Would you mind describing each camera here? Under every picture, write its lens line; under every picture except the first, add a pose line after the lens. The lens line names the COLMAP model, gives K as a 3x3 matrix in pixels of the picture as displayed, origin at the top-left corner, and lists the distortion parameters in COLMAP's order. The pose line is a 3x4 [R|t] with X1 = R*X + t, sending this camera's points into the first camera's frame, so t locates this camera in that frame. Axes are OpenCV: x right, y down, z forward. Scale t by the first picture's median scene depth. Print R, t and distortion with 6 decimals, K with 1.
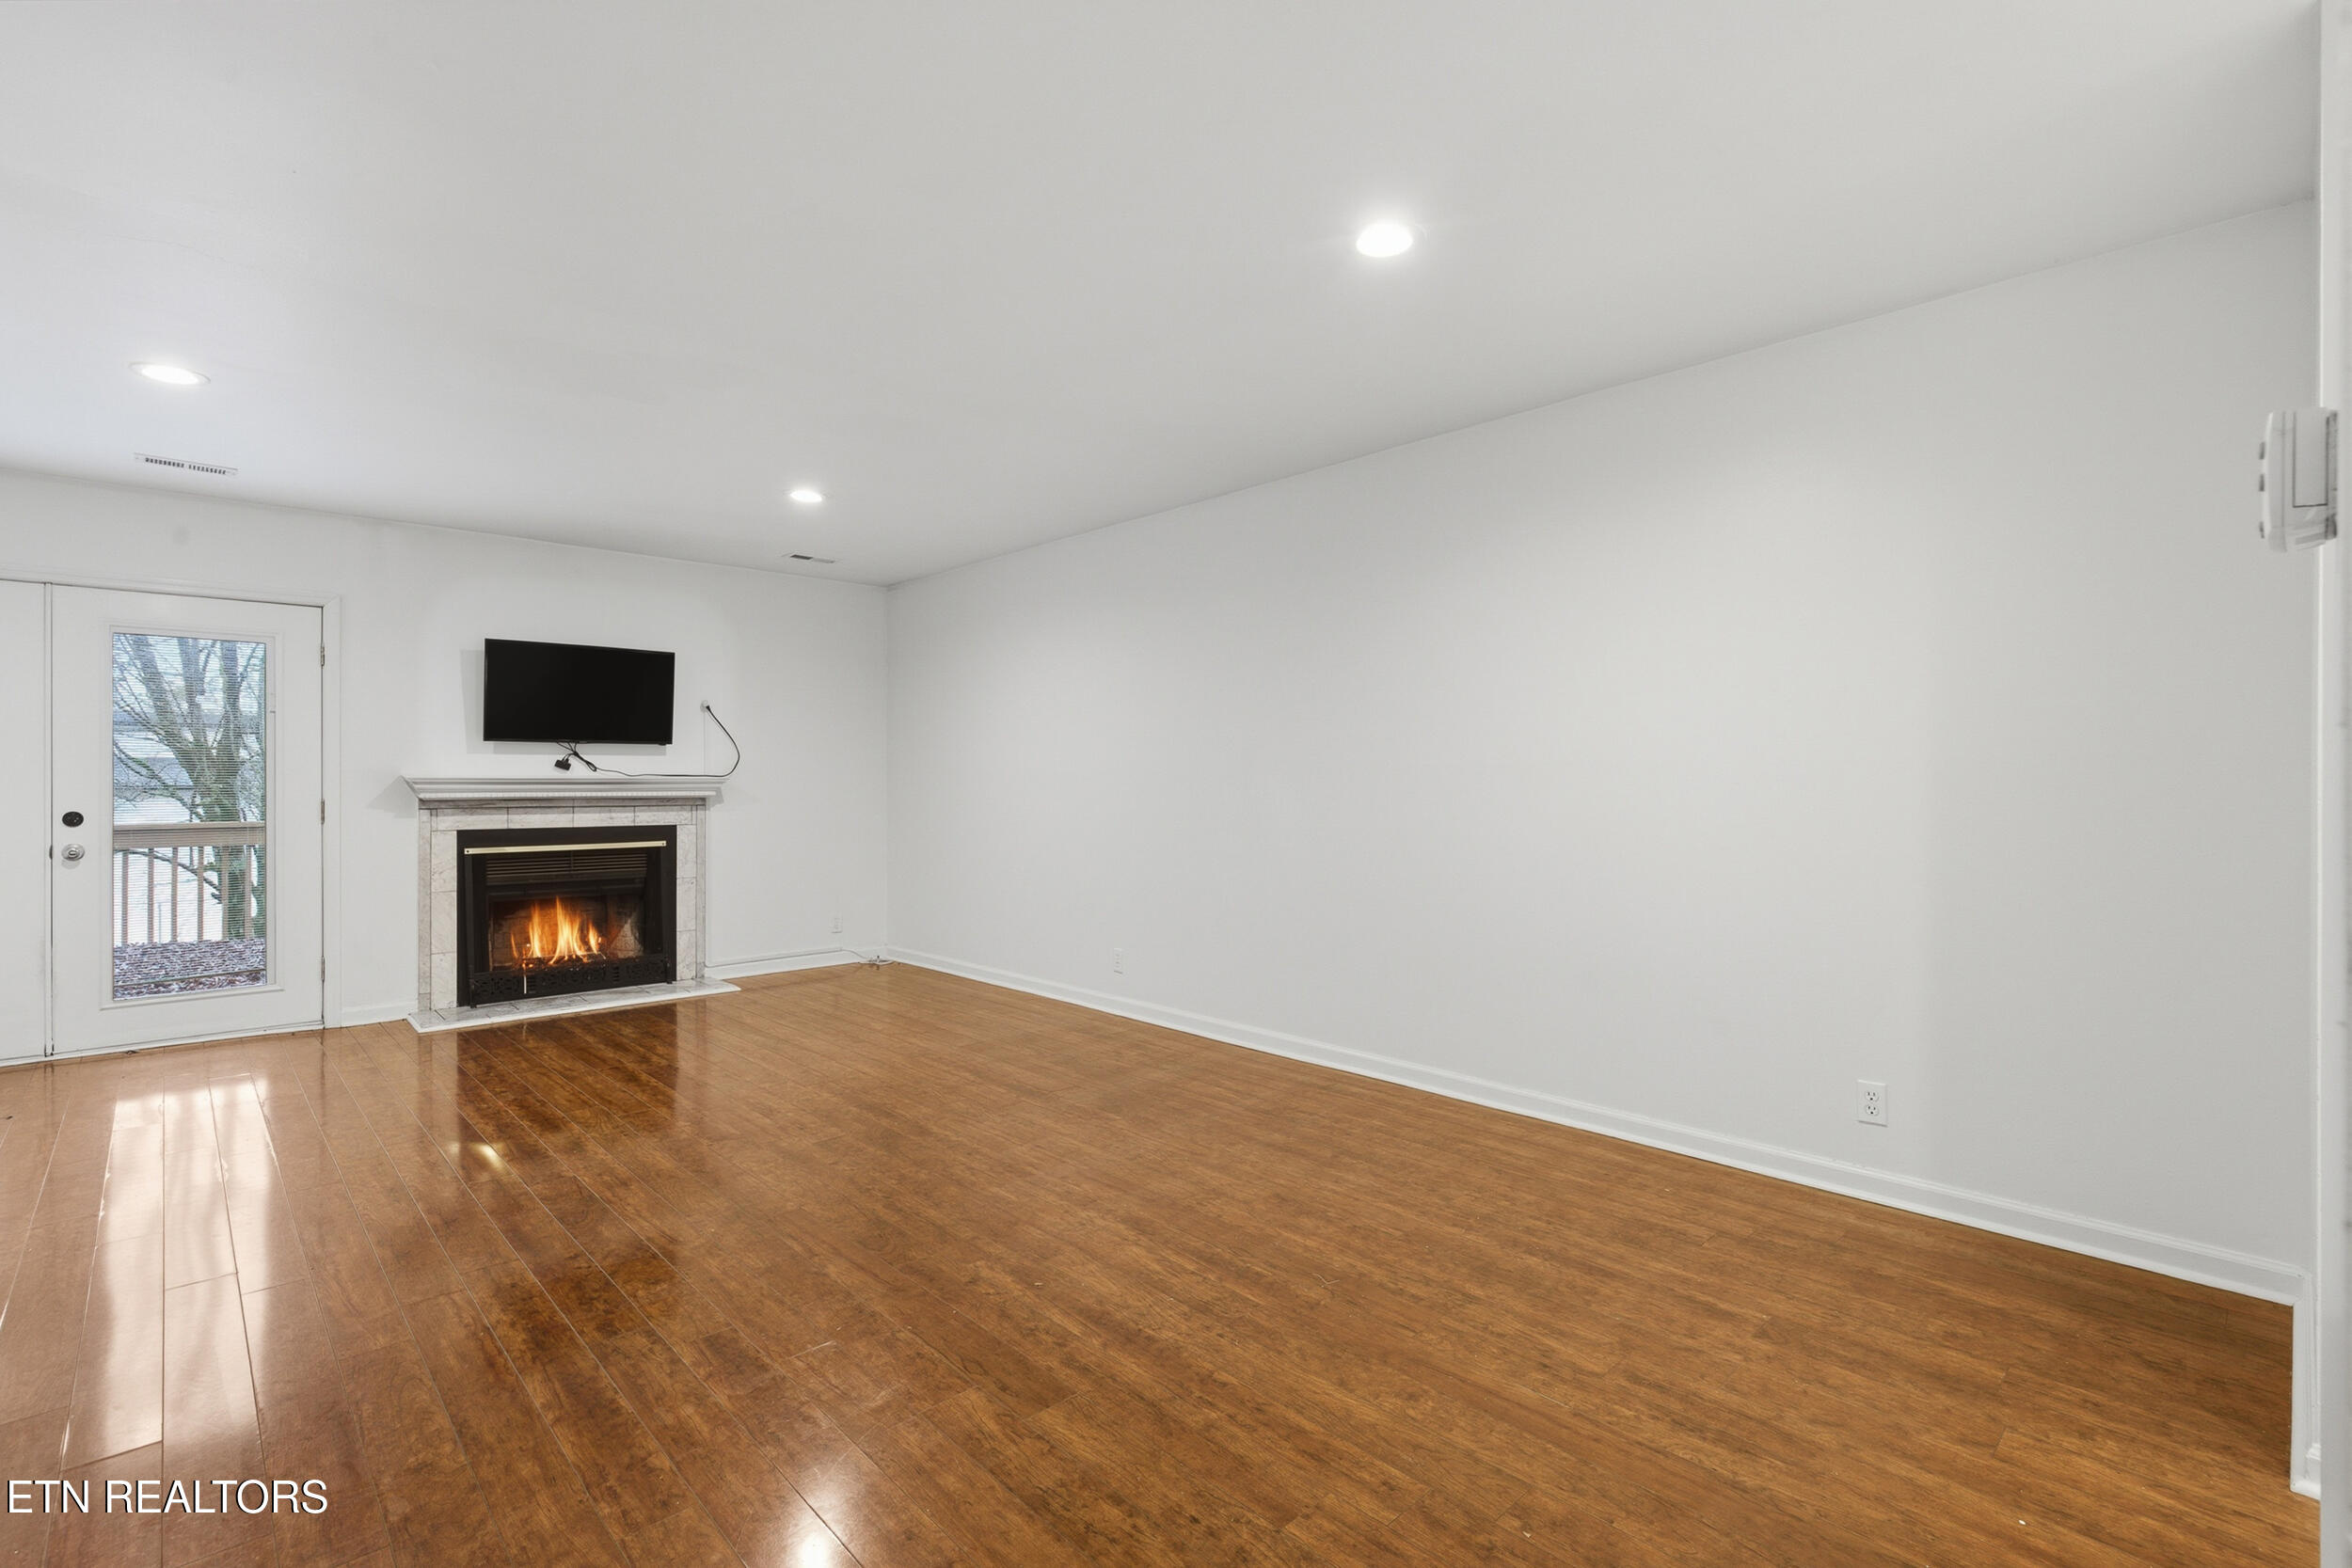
lens RADIAL K [[1067.6, 0, 1188.5], [0, 1067.6, 780.5], [0, 0, 1]] dist [0.000490, 0.000228]
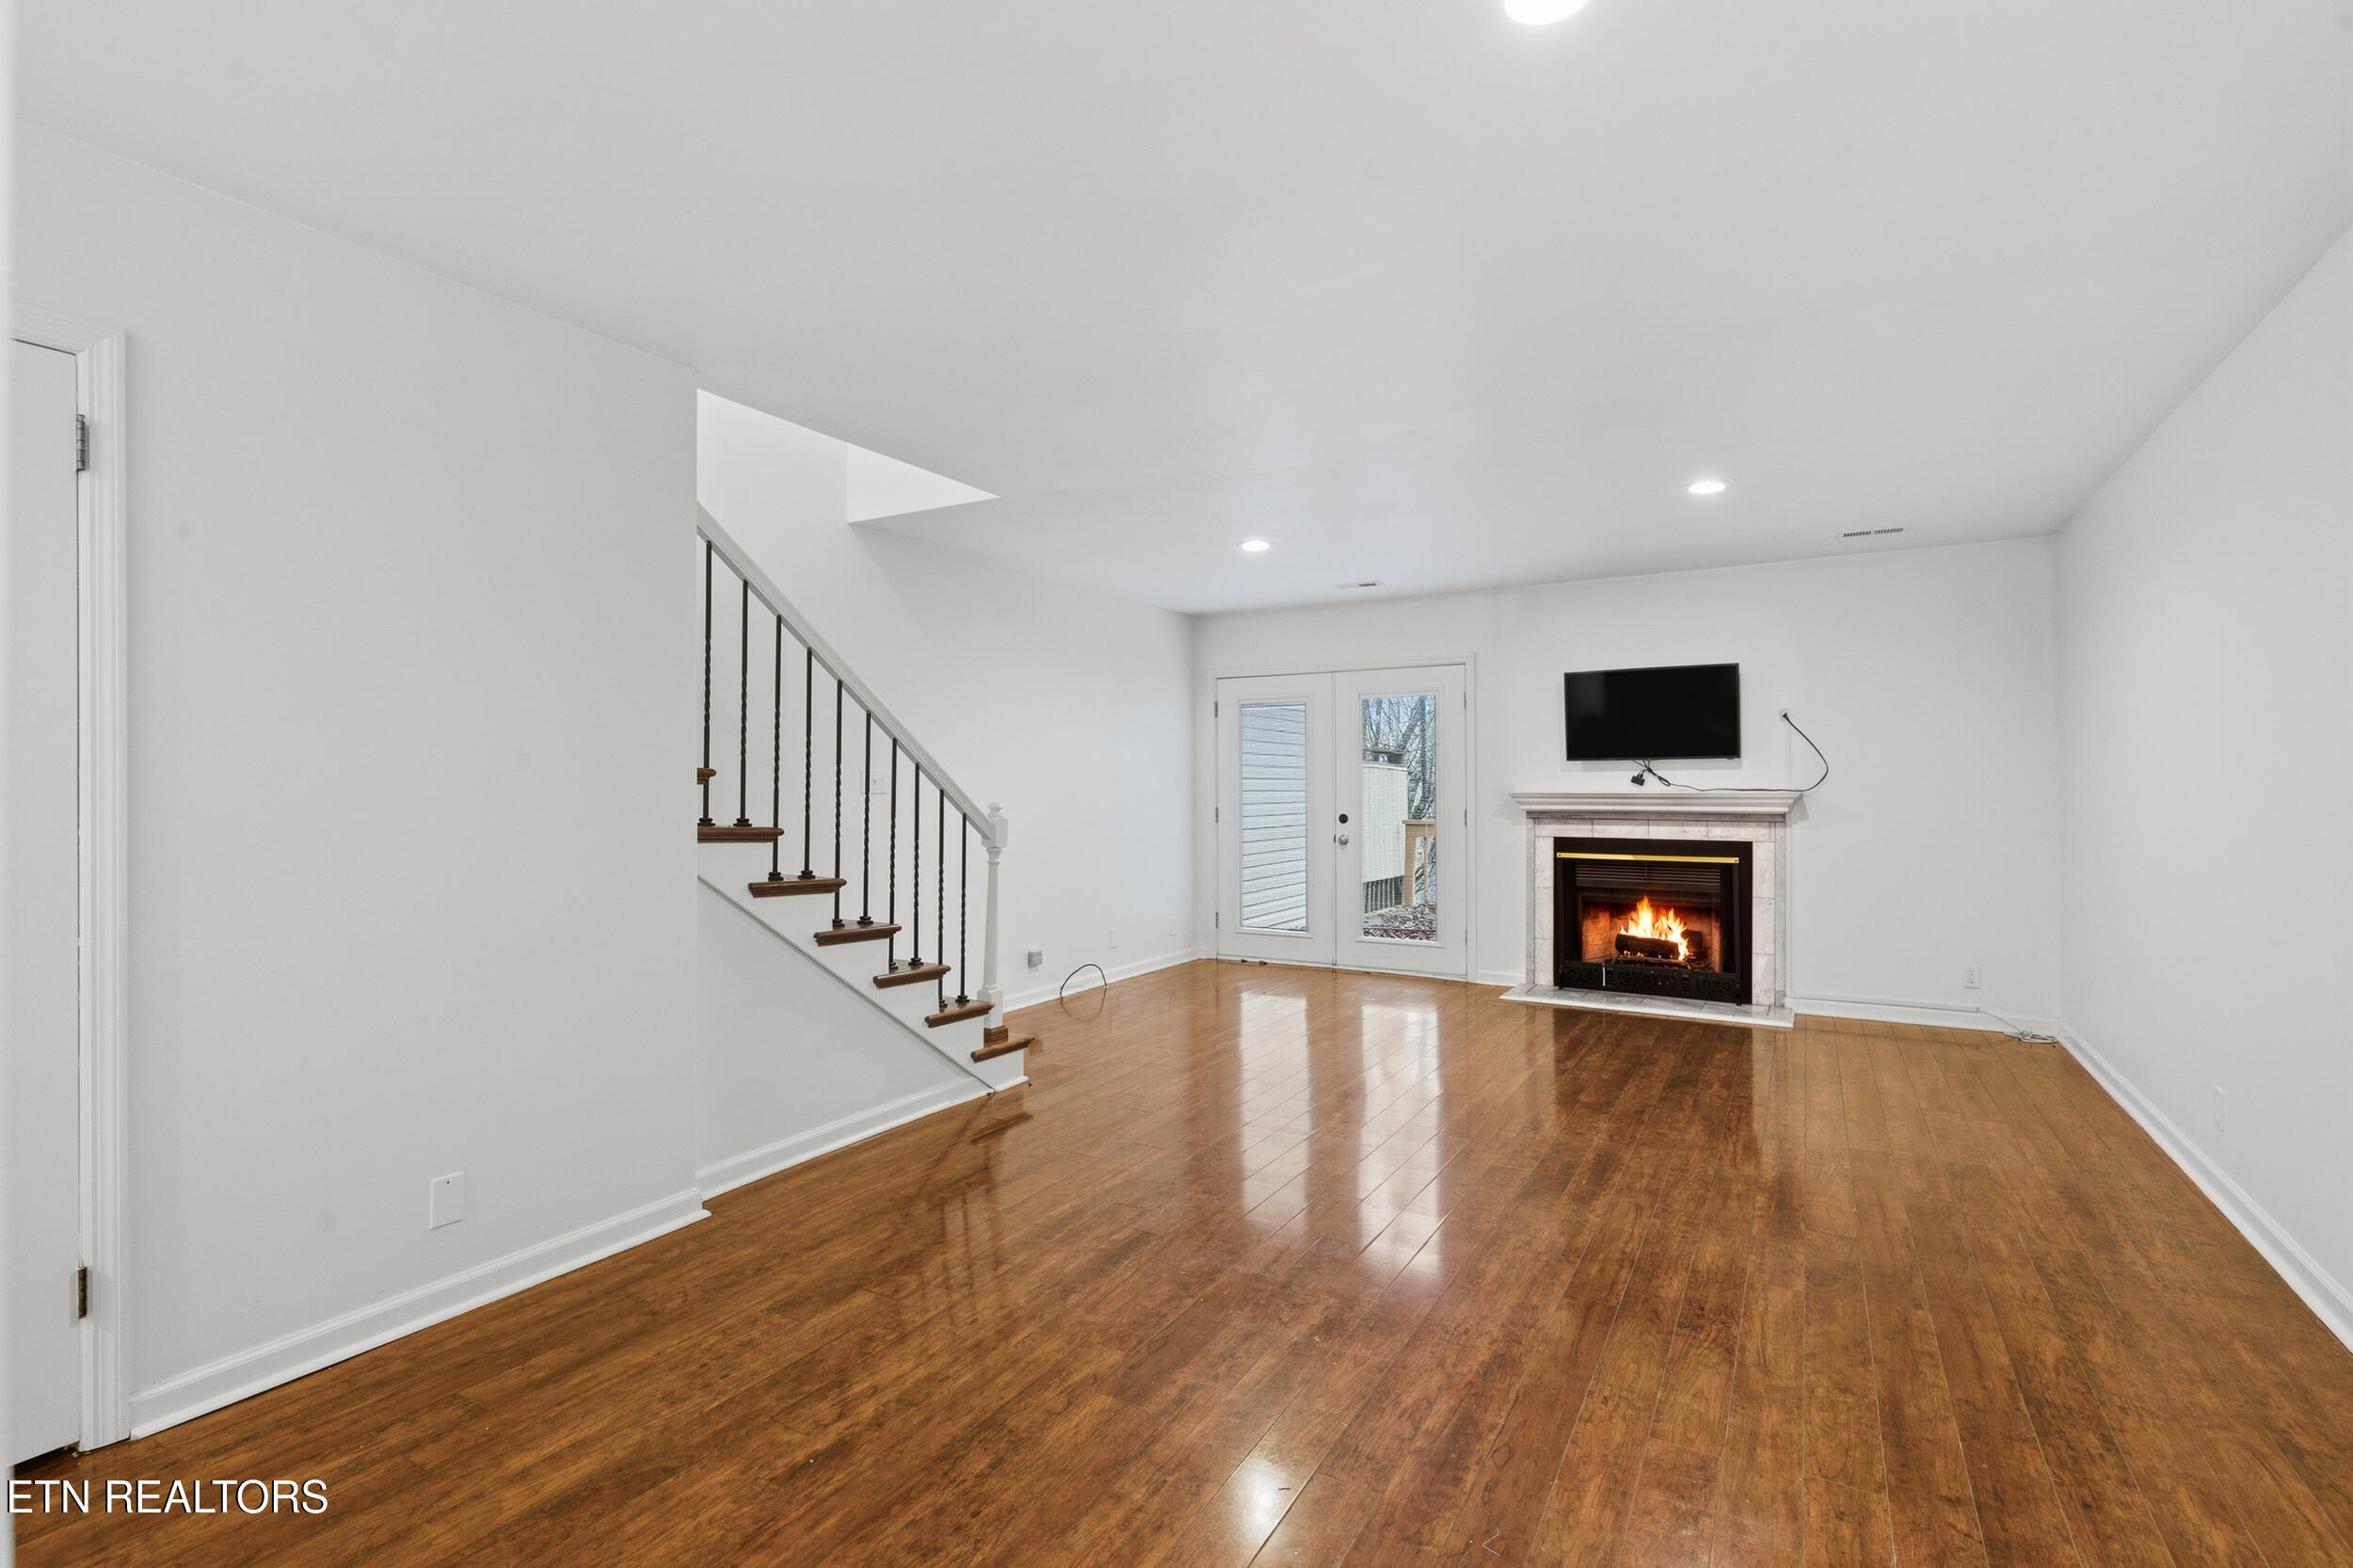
lens RADIAL K [[1068.2, 0, 1189.0], [0, 1068.2, 780.5], [0, 0, 1]] dist [0.000490, 0.000228]
pose [[0.273626, -0.004107, -0.961827, 0.342848], [0.003330, 0.999989, -0.003323, -0.013267], [0.961830, -0.002294, 0.273636, 0.283969]]
